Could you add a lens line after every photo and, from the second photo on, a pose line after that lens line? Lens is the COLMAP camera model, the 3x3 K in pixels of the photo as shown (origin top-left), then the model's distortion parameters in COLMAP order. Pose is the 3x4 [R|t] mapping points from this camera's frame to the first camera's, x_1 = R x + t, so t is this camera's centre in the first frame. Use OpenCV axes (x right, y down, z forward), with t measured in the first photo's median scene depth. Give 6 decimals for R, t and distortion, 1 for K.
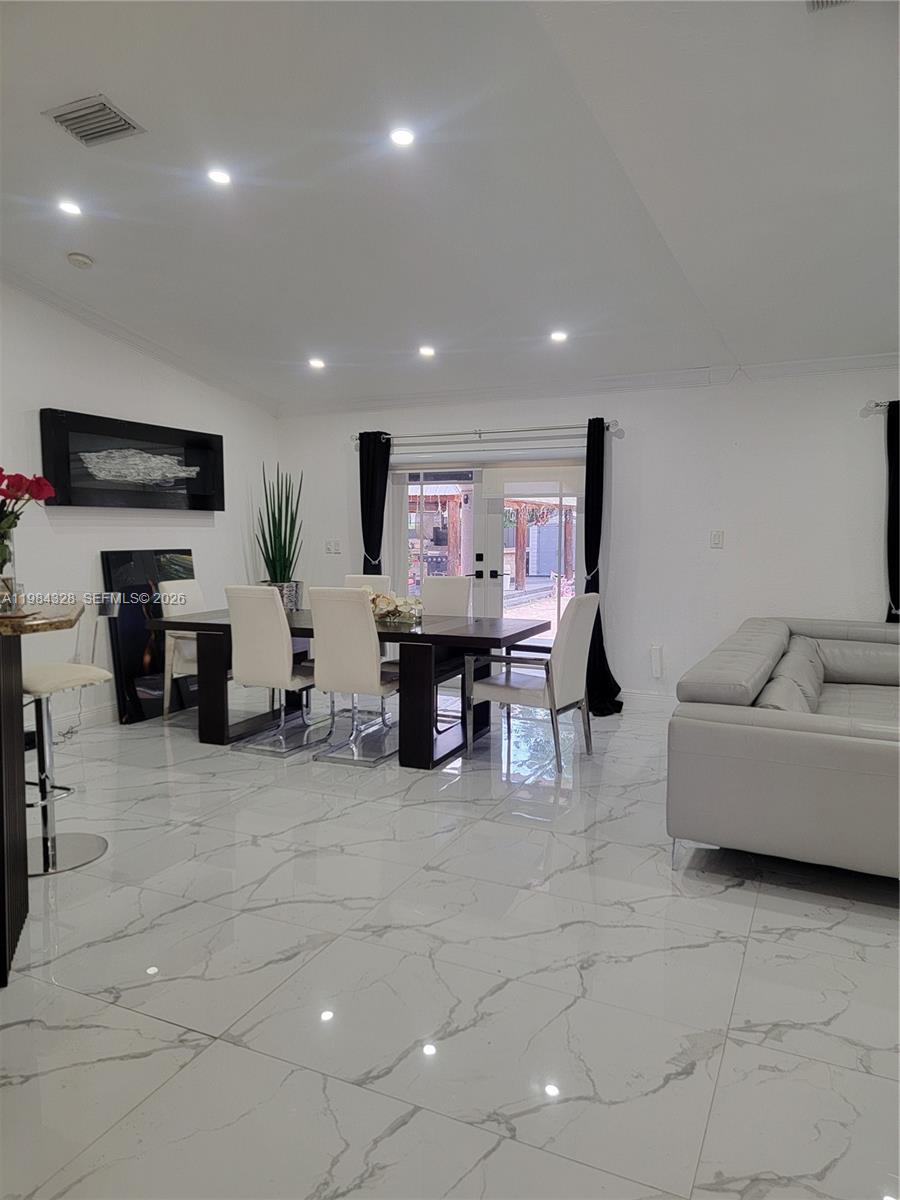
lens RADIAL K [[826.7, 0, 438.5], [0, 826.7, 609.2], [0, 0, 1]] dist [0.069691, -0.045376]
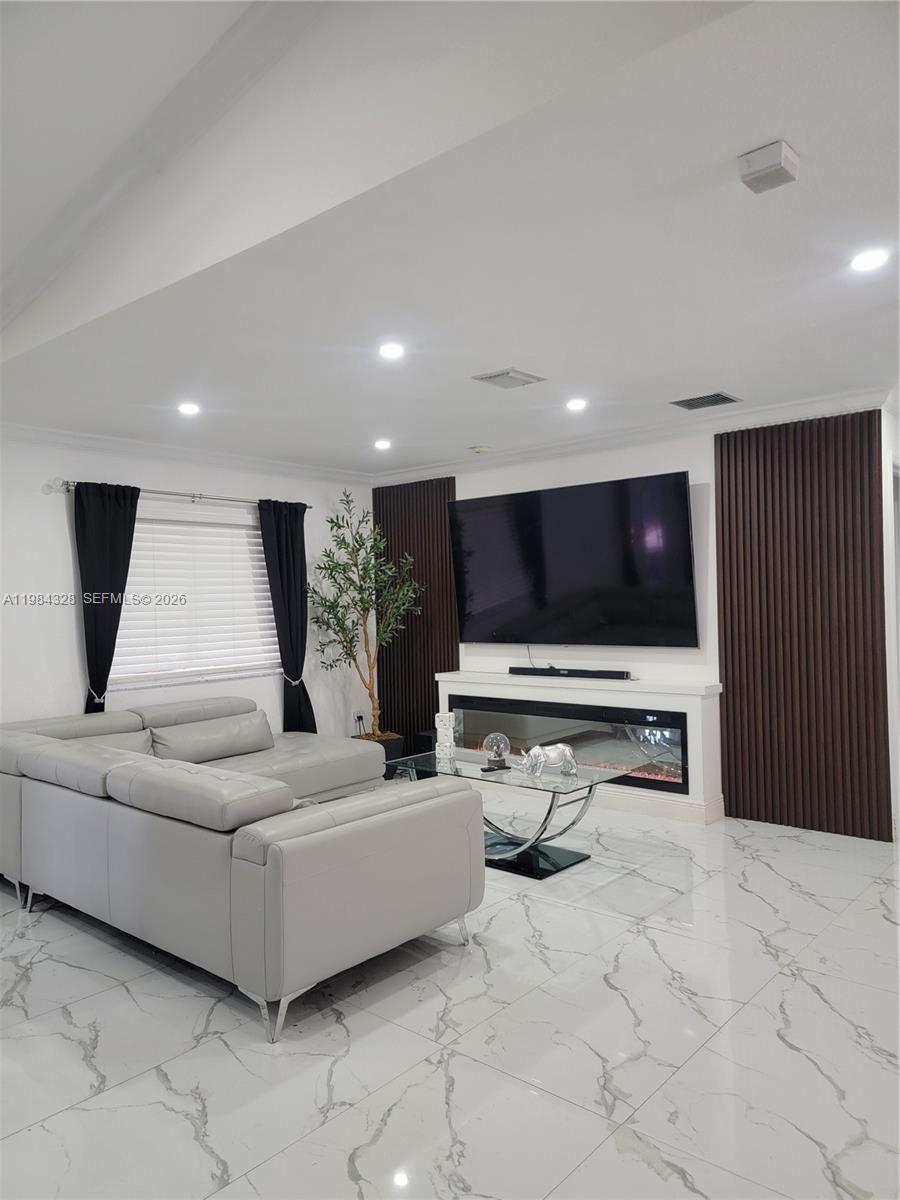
lens RADIAL K [[826.7, 0, 449.5], [0, 826.7, 602.0], [0, 0, 1]] dist [0.069691, -0.045376]
pose [[0.267614, -0.014861, 0.963412, -0.349703], [0.118632, 0.992782, -0.017640, -0.056104], [-0.956195, 0.119012, 0.267445, 0.459296]]
